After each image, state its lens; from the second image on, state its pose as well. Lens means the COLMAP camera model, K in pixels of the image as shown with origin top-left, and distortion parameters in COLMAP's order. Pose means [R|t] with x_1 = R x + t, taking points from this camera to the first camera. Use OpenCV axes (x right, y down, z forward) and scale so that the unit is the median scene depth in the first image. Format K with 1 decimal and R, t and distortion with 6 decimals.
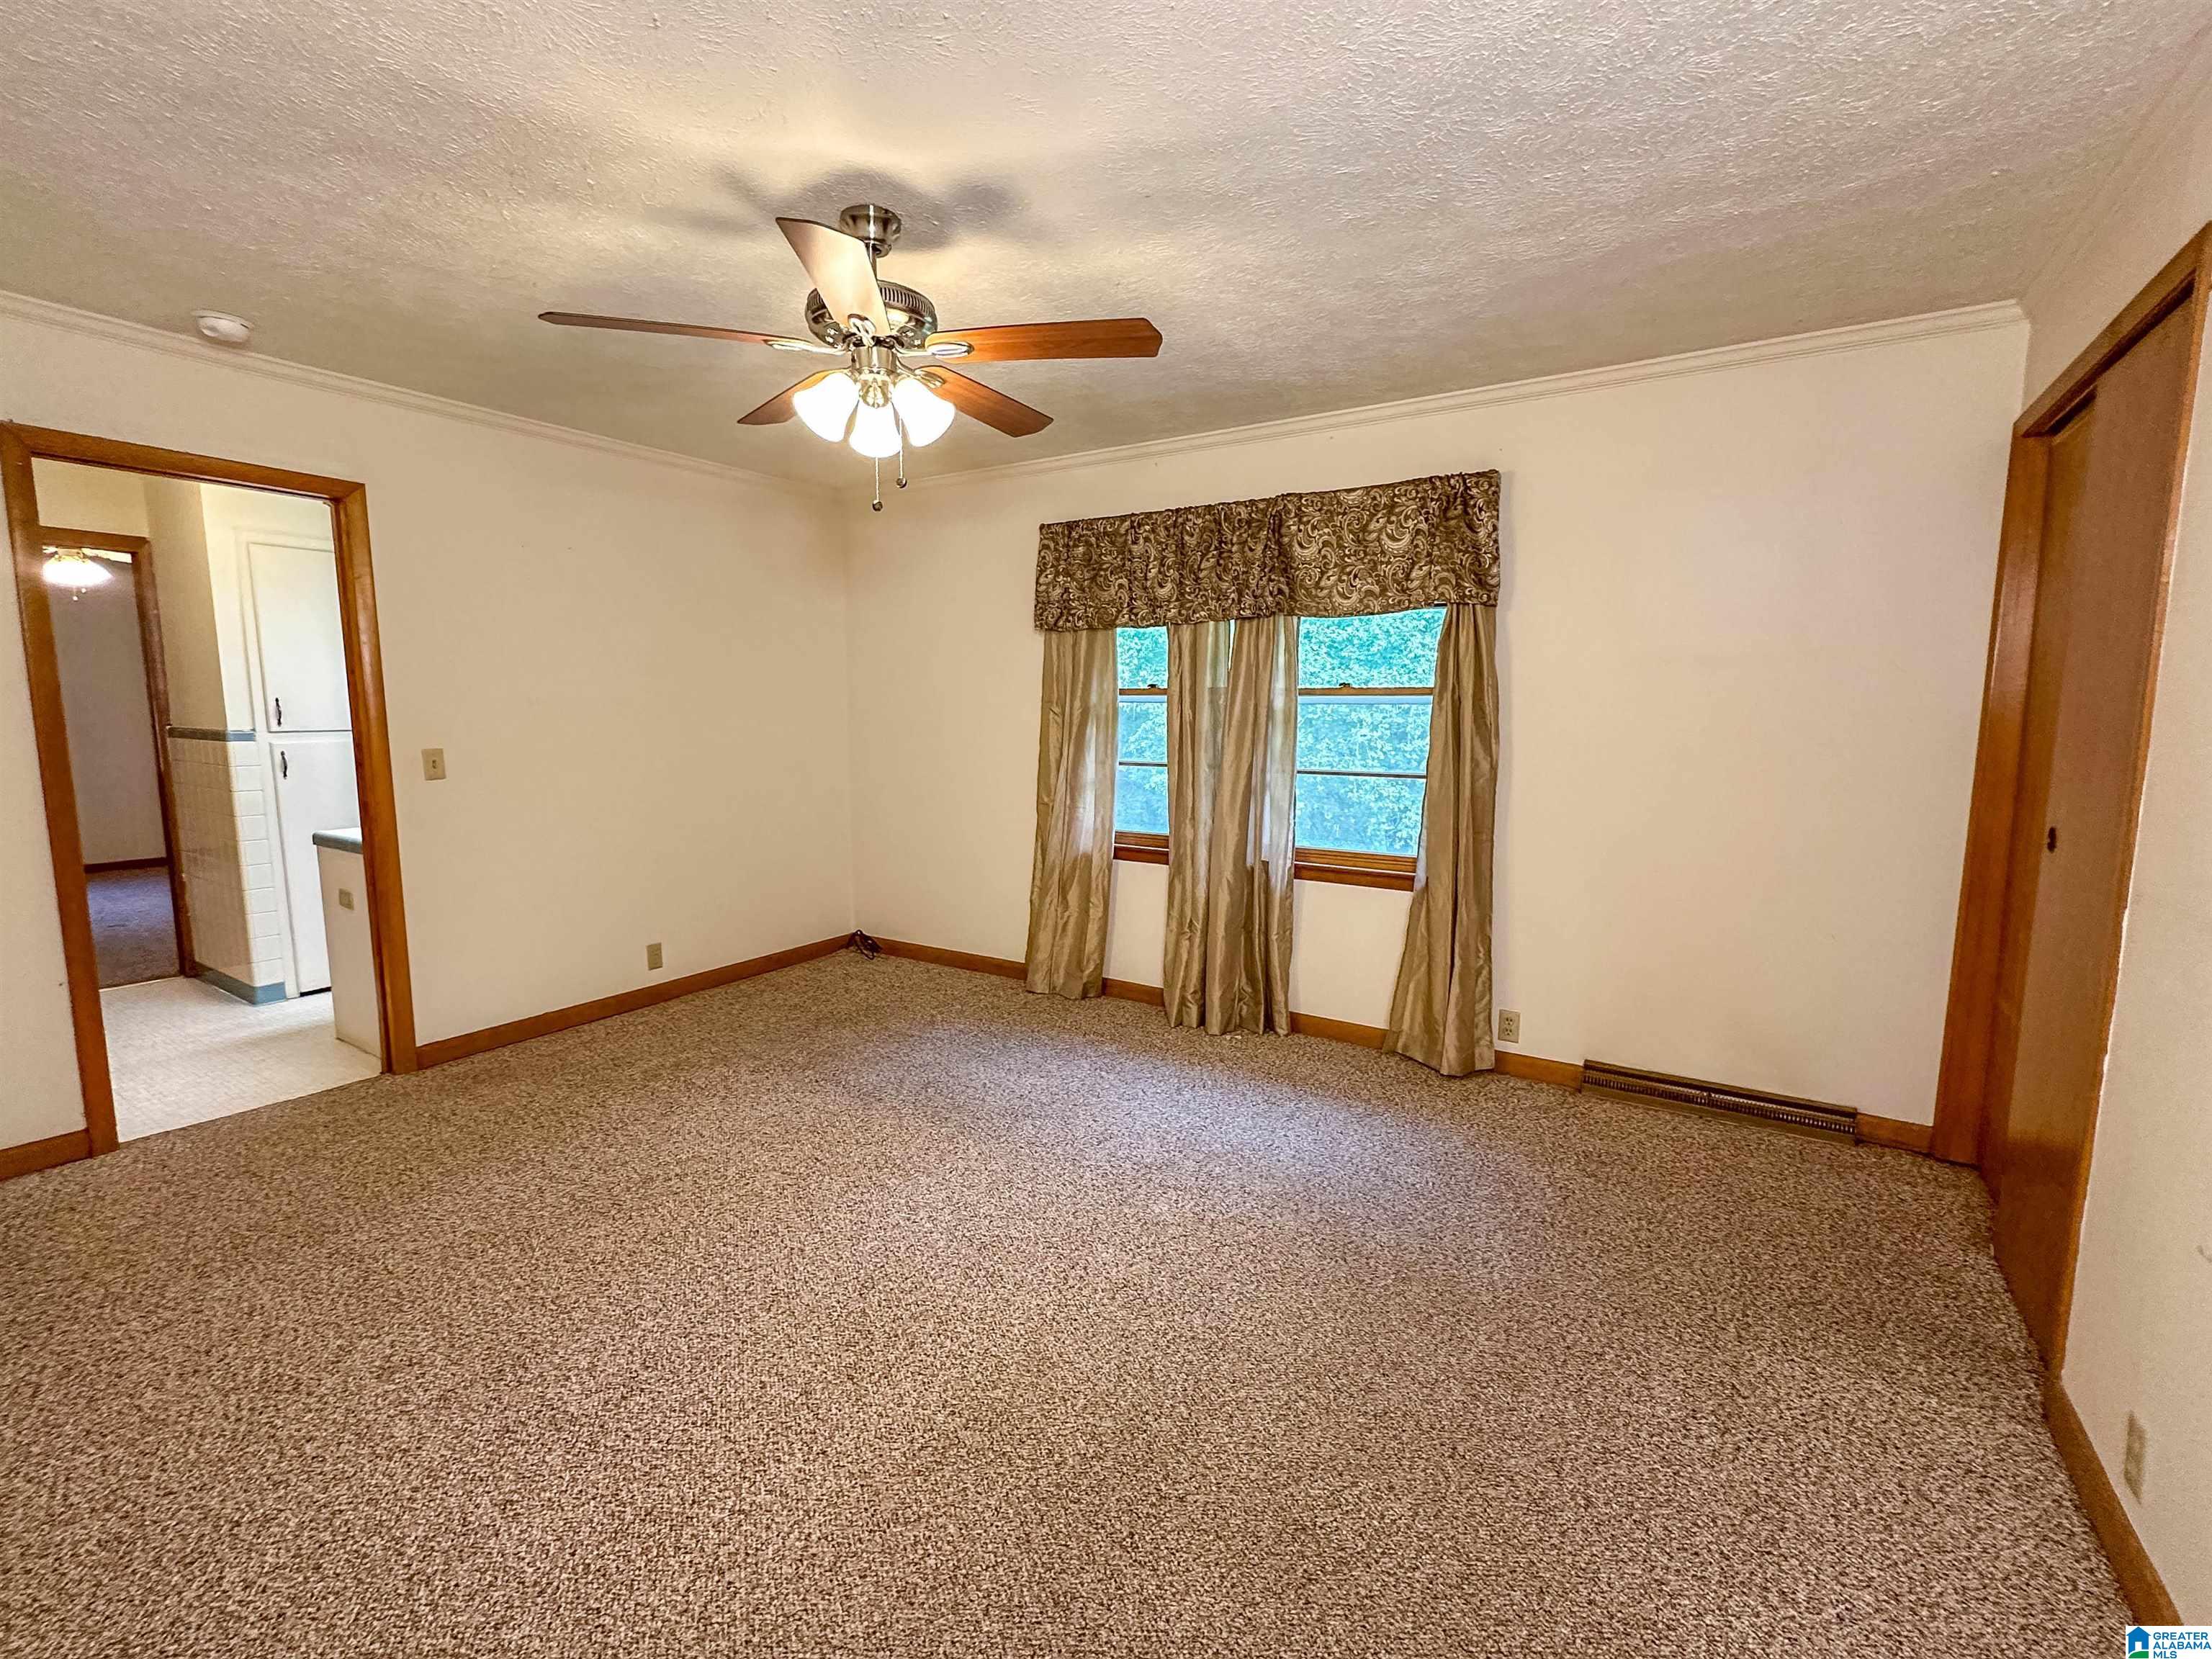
lens RADIAL K [[917.5, 0, 1104.8], [0, 917.5, 827.2], [0, 0, 1]] dist [-0.002269, -0.000311]
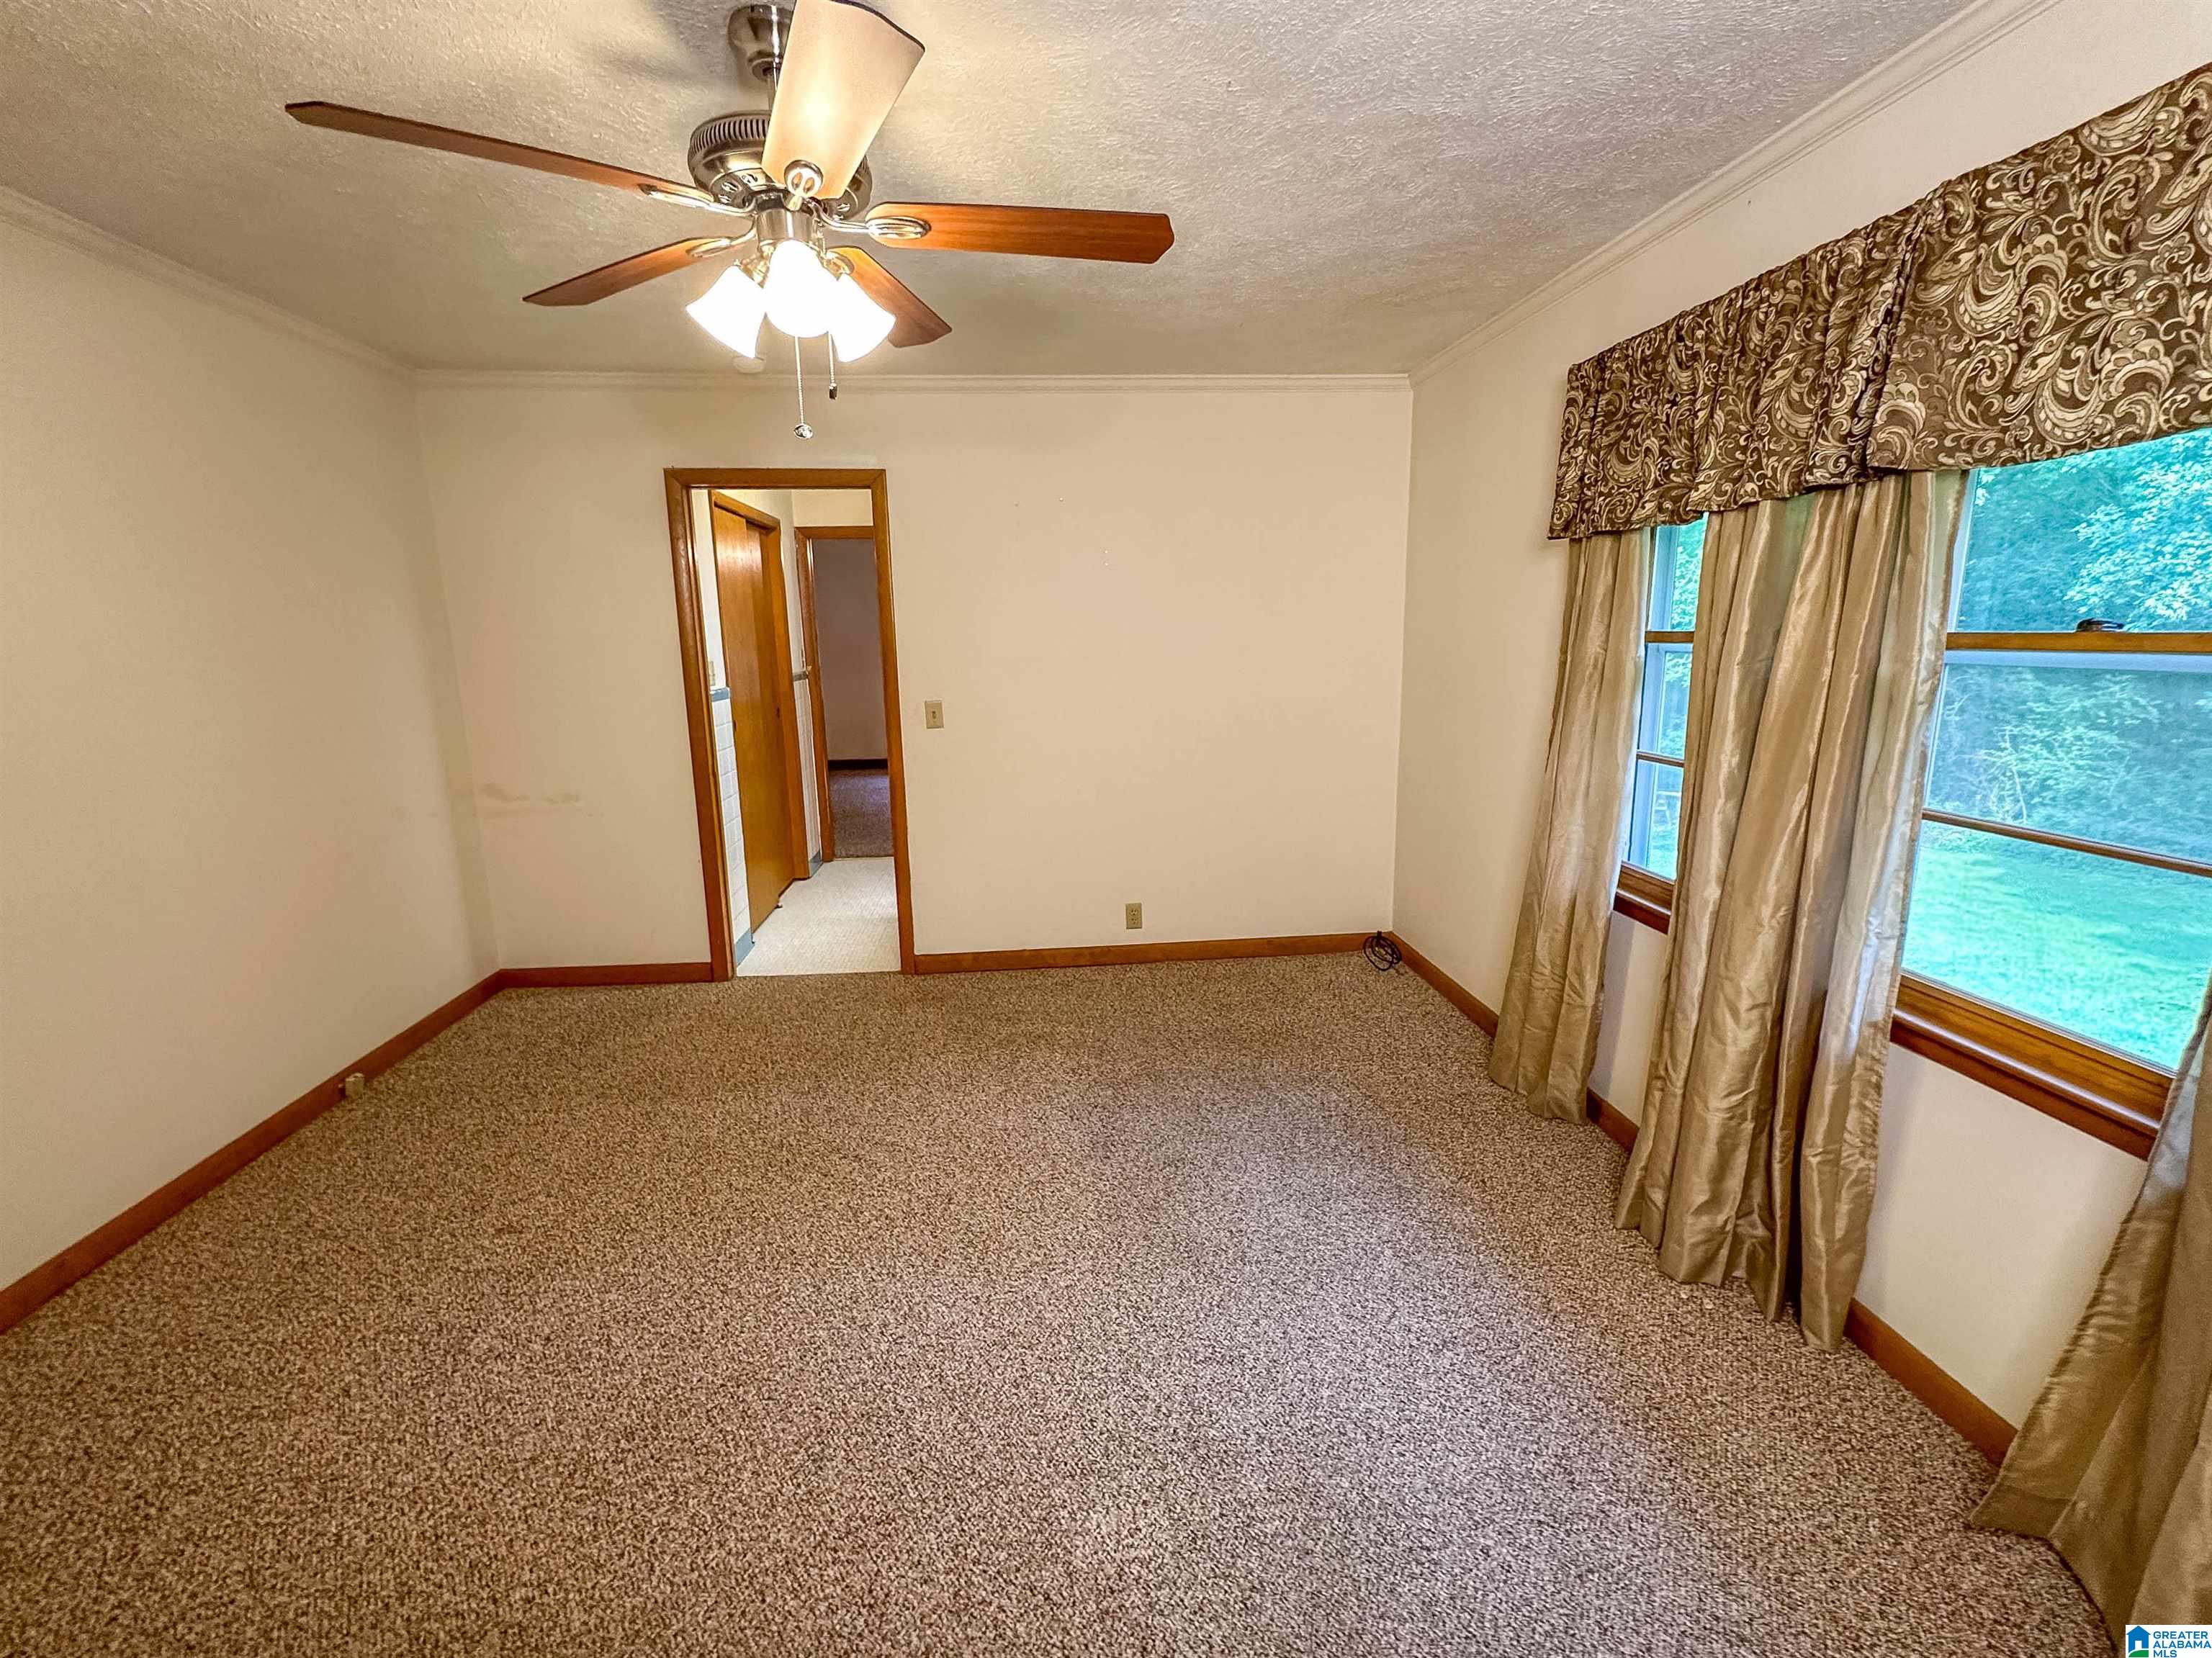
lens RADIAL K [[970.4, 0, 1106.0], [0, 970.4, 829.0], [0, 0, 1]] dist [-0.000643, -0.000503]
pose [[0.632144, 0.138169, -0.762432, 0.327270], [-0.082401, 0.990381, 0.111158, -0.078186], [0.770457, -0.007443, 0.637449, 0.394376]]
